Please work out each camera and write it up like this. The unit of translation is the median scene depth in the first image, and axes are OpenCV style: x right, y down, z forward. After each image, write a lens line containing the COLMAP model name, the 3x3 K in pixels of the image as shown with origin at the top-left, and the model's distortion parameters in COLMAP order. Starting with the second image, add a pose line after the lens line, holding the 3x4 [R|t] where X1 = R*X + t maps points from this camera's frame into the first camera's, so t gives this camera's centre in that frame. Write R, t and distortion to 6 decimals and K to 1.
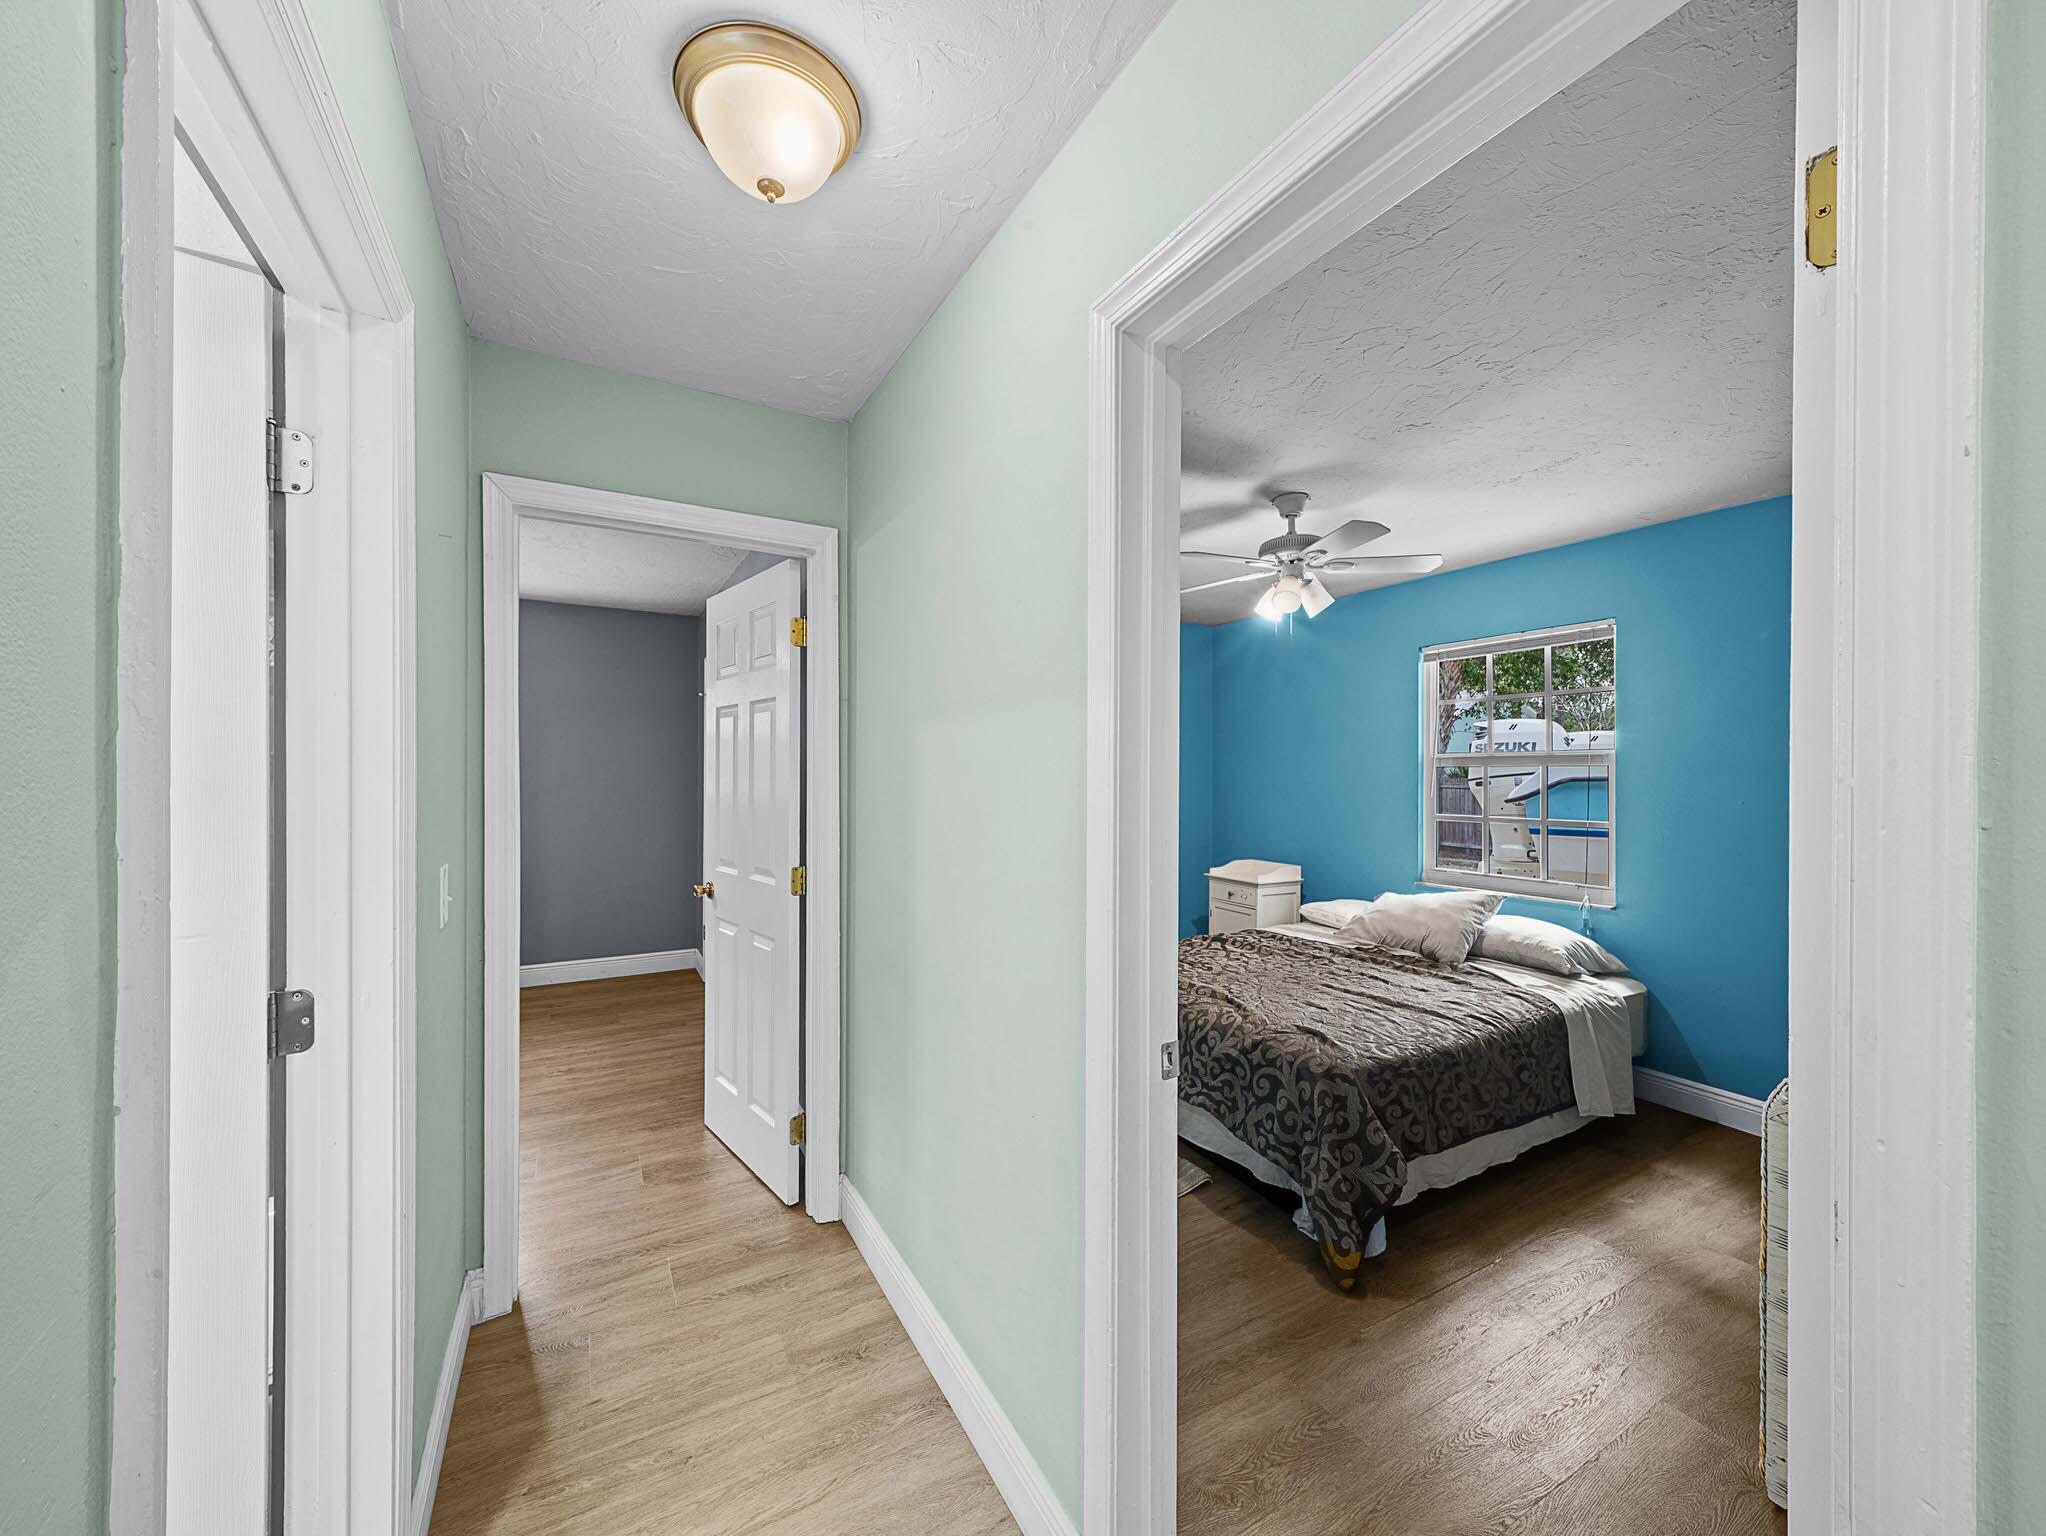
lens RADIAL K [[781.2, 0, 1024.0], [0, 781.2, 775.0], [0, 0, 1]] dist [-0.008244, -0.000072]
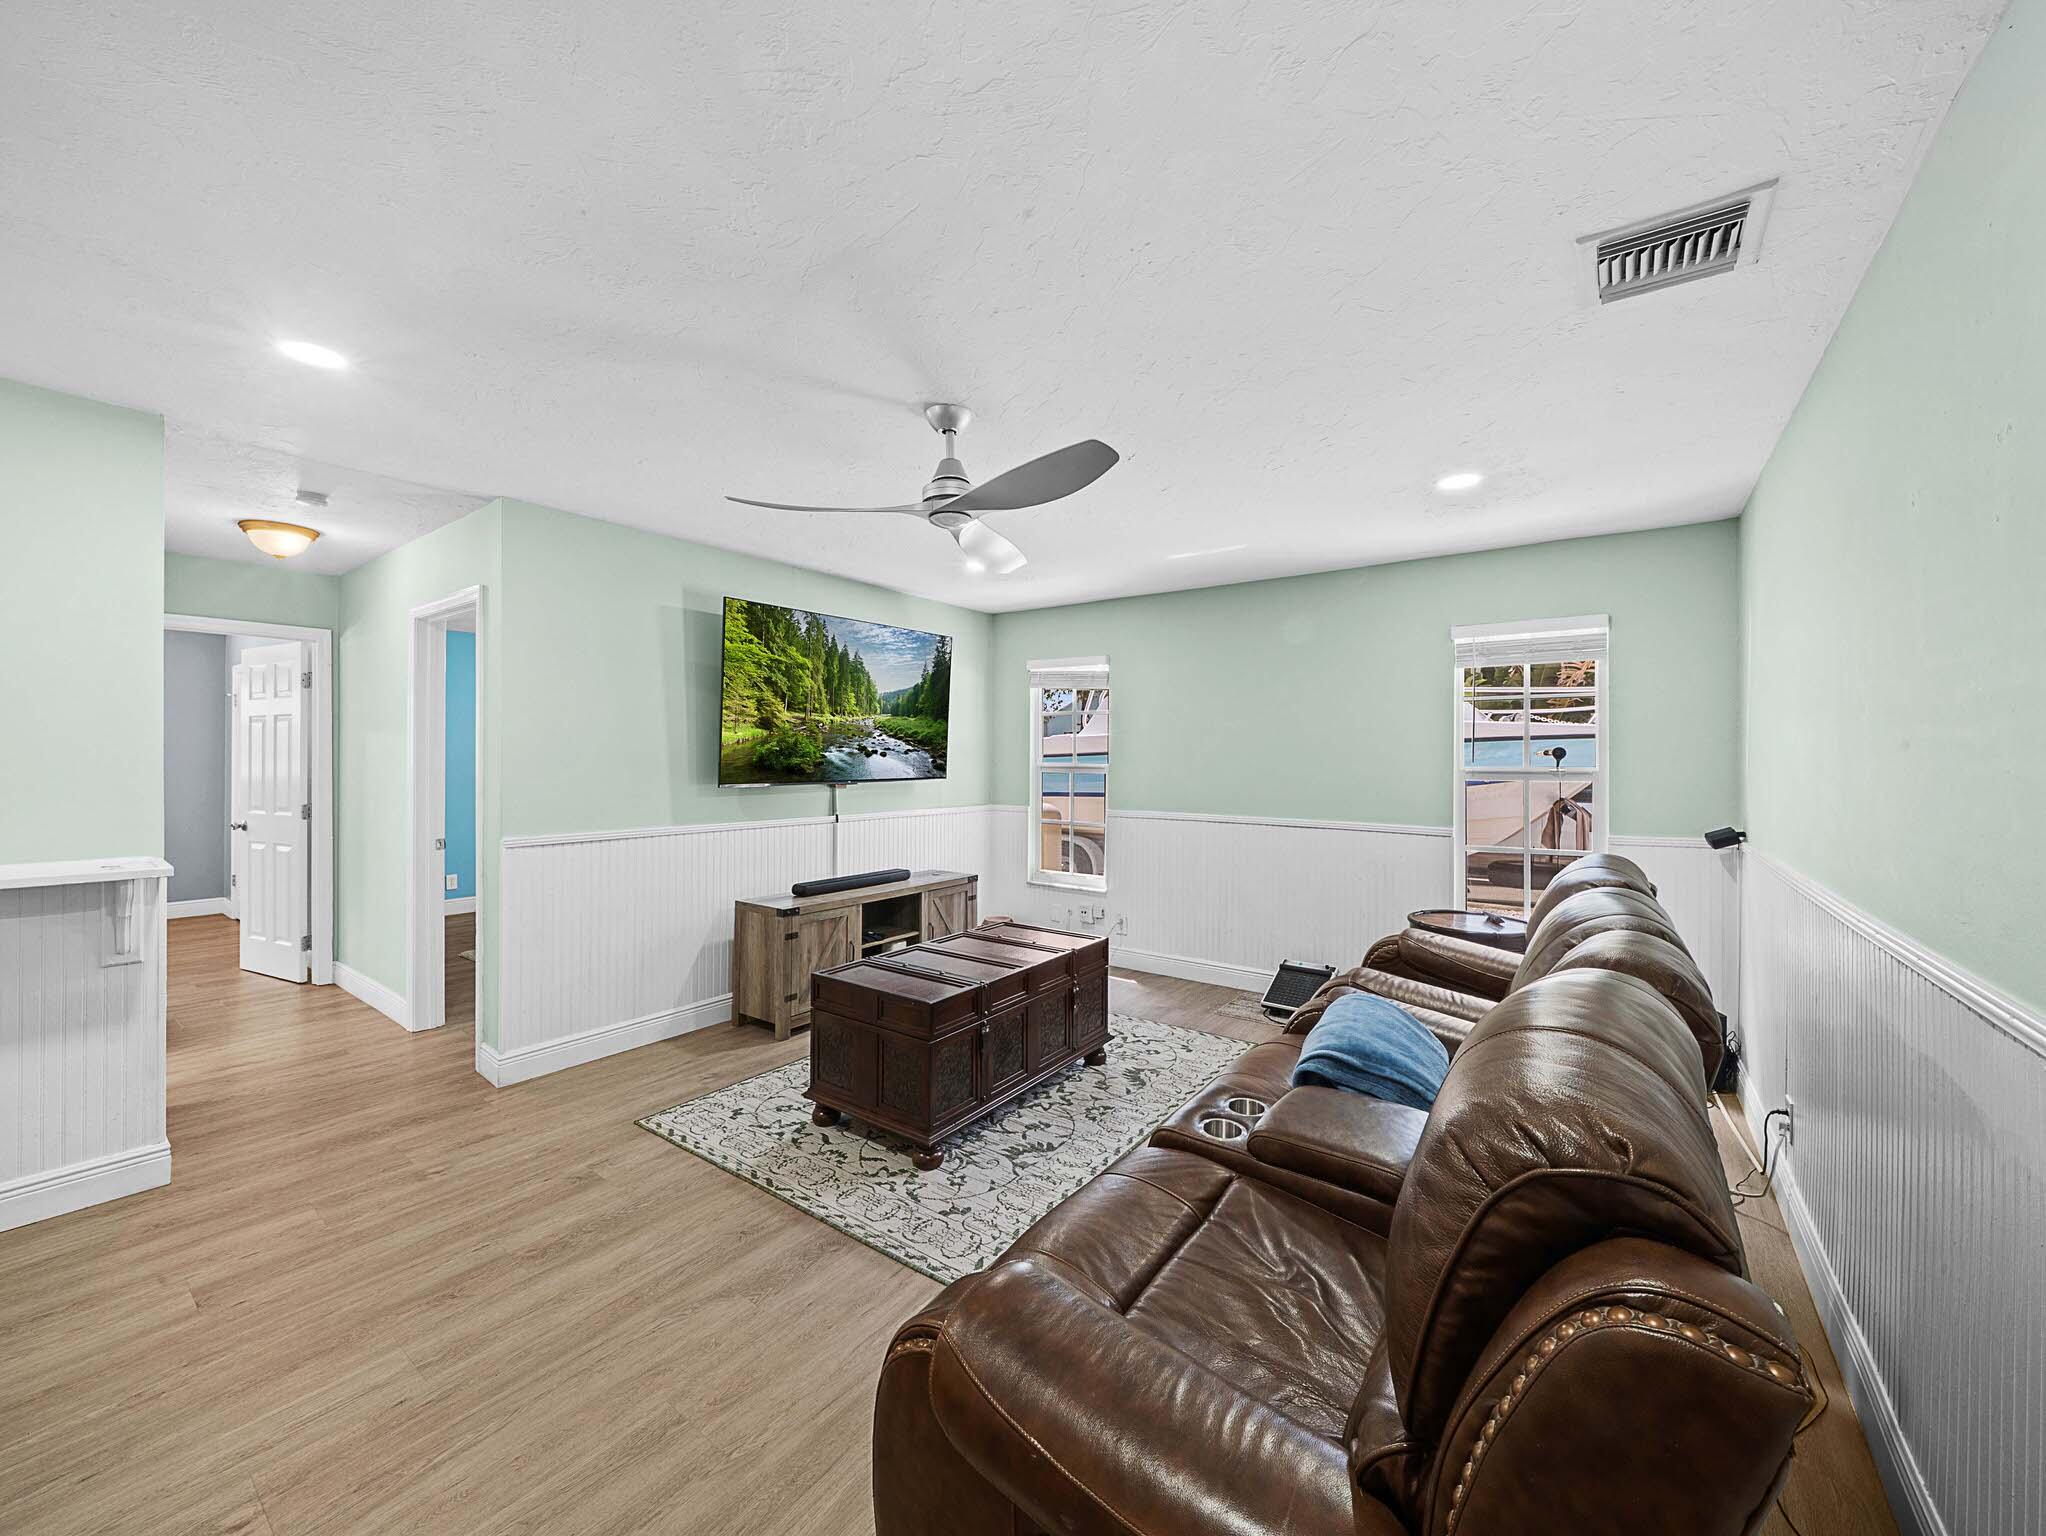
lens RADIAL K [[781.2, 0, 1022.8], [0, 781.2, 766.7], [0, 0, 1]] dist [-0.008244, -0.000072]
pose [[0.913645, 0.004487, 0.406489, 0.535512], [-0.005824, 0.999981, 0.002052, 0.014652], [-0.406472, -0.004243, 0.913654, -1.429971]]
